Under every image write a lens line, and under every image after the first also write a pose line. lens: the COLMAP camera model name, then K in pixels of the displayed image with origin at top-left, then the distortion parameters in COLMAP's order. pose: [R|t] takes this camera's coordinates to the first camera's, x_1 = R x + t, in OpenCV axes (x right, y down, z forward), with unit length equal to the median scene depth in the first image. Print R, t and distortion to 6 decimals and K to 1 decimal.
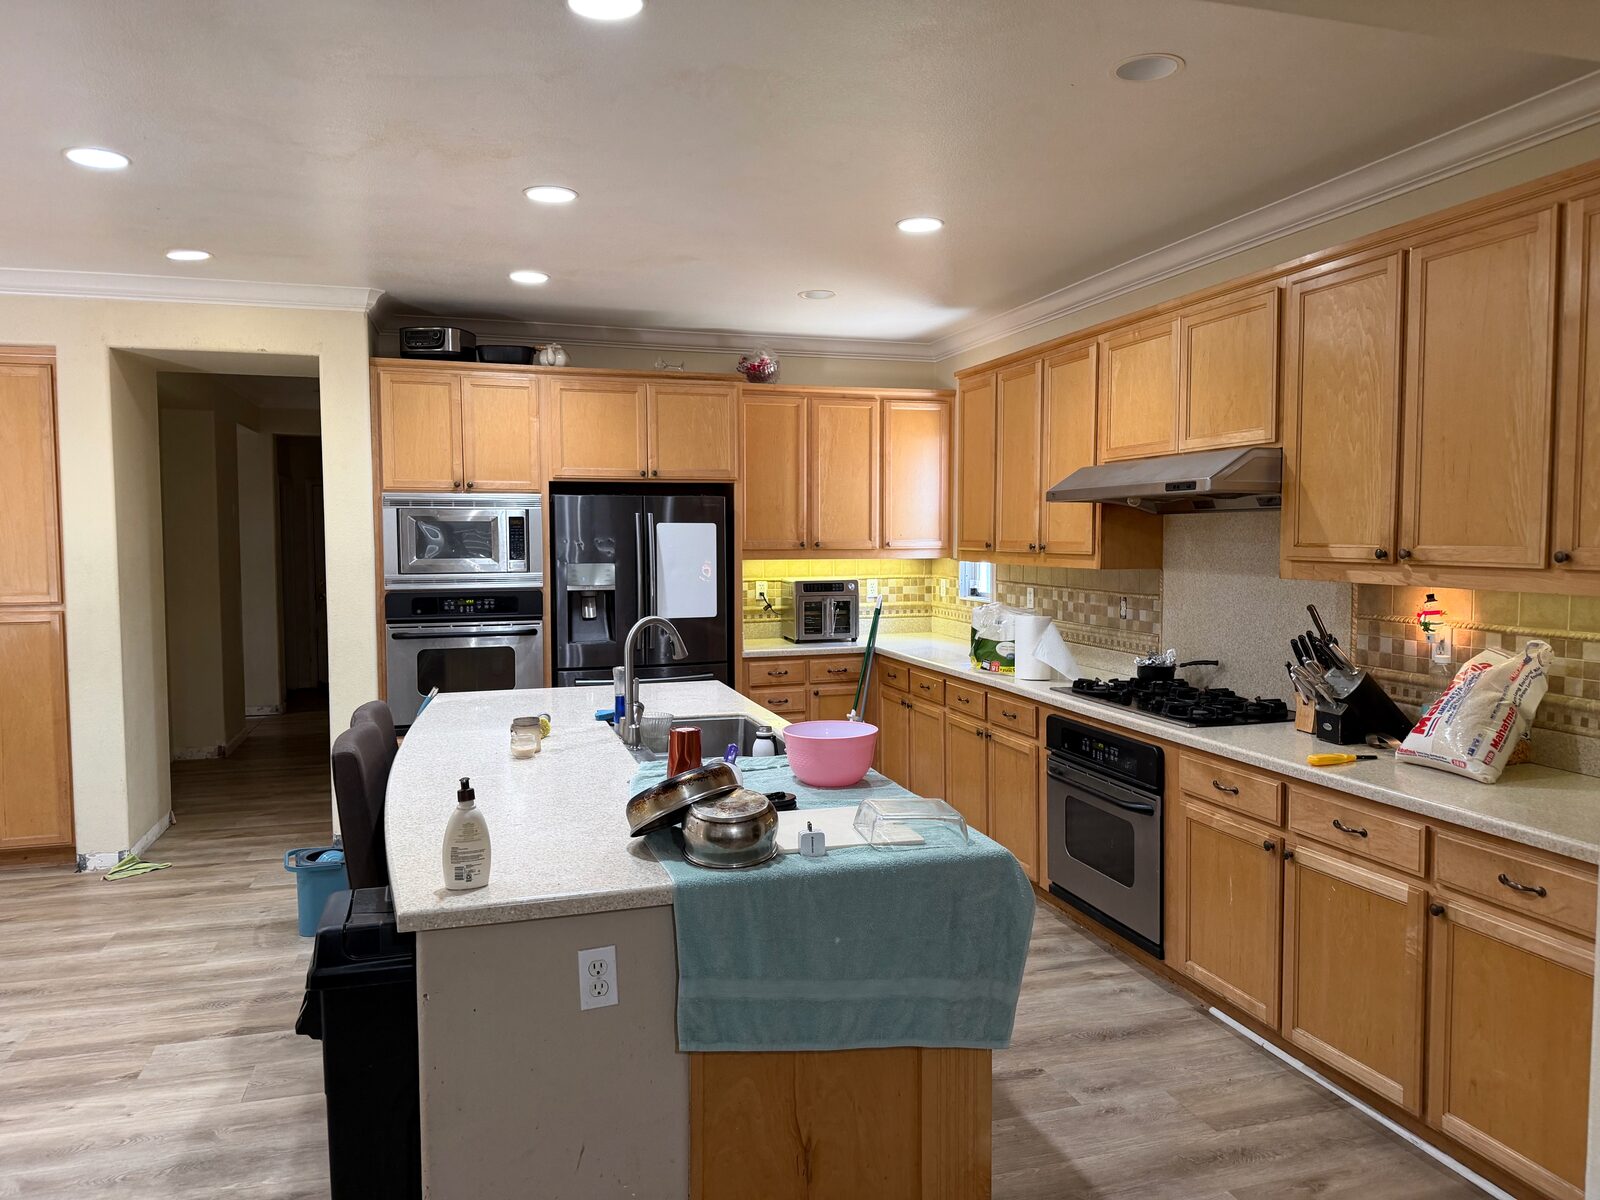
lens RADIAL K [[1120.3, 0, 800.0], [0, 1120.3, 600.0], [0, 0, 1]] dist [0.052175, -0.056730]
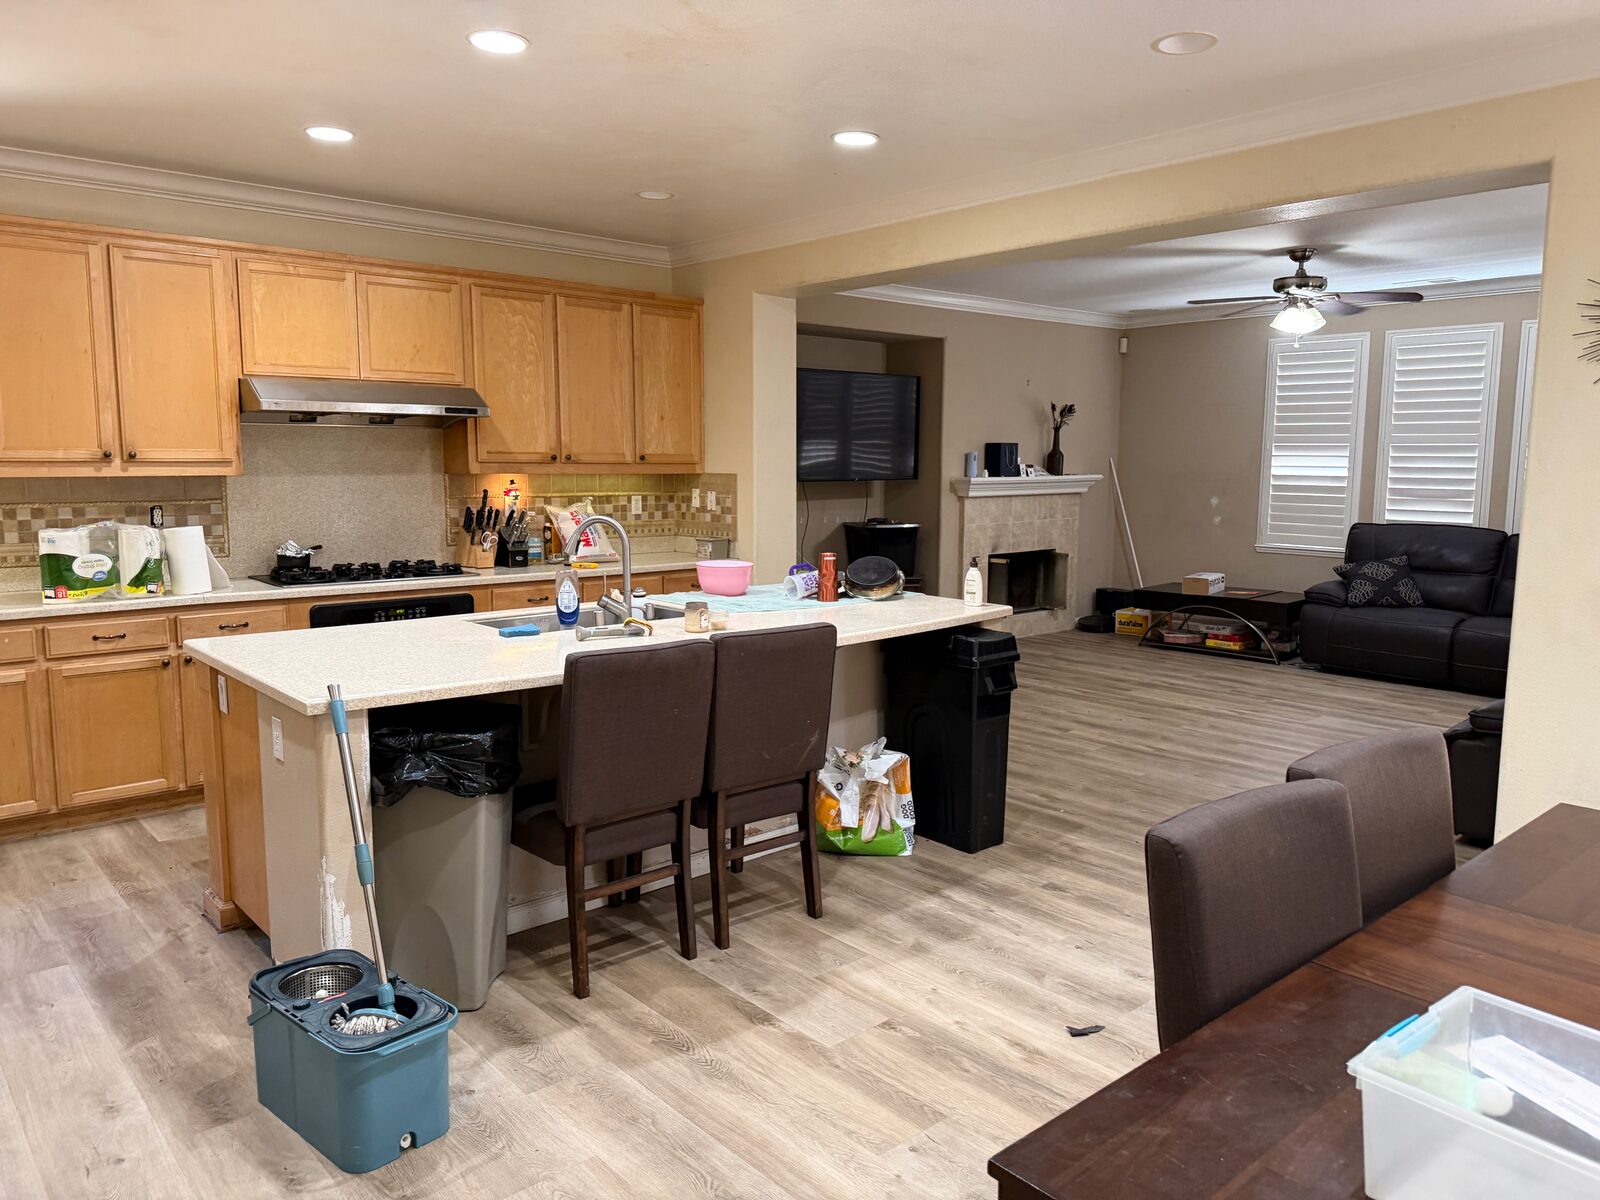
lens RADIAL K [[1120.3, 0, 800.0], [0, 1120.3, 600.0], [0, 0, 1]] dist [0.052175, -0.056730]
pose [[-0.420892, -0.118082, 0.899392, -0.810539], [0.050990, 0.986844, 0.153425, -0.041952], [-0.905676, 0.110435, -0.409334, 0.843501]]
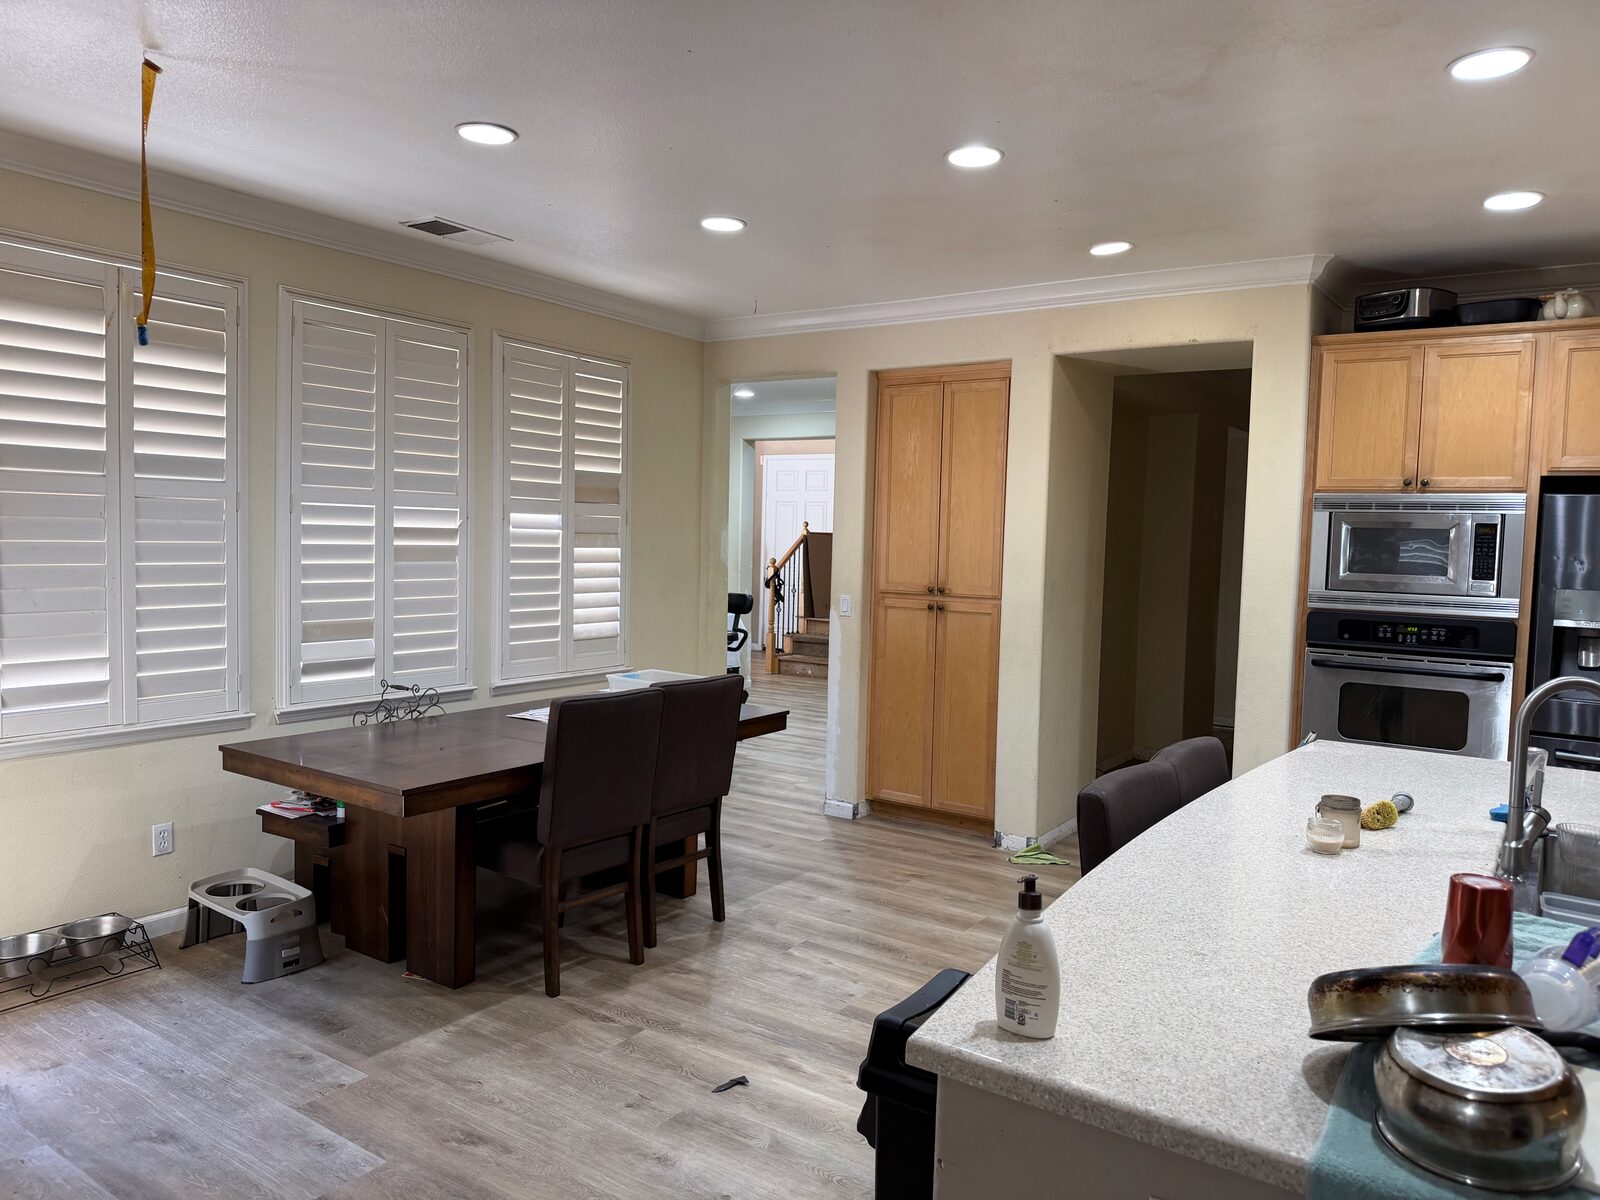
lens RADIAL K [[1120.3, 0, 800.0], [0, 1120.3, 600.0], [0, 0, 1]] dist [0.052175, -0.056730]
pose [[0.629048, 0.069095, -0.774290, 0.054852], [-0.076220, 0.996725, 0.027022, -0.008431], [0.773621, 0.042018, 0.632254, 0.165897]]
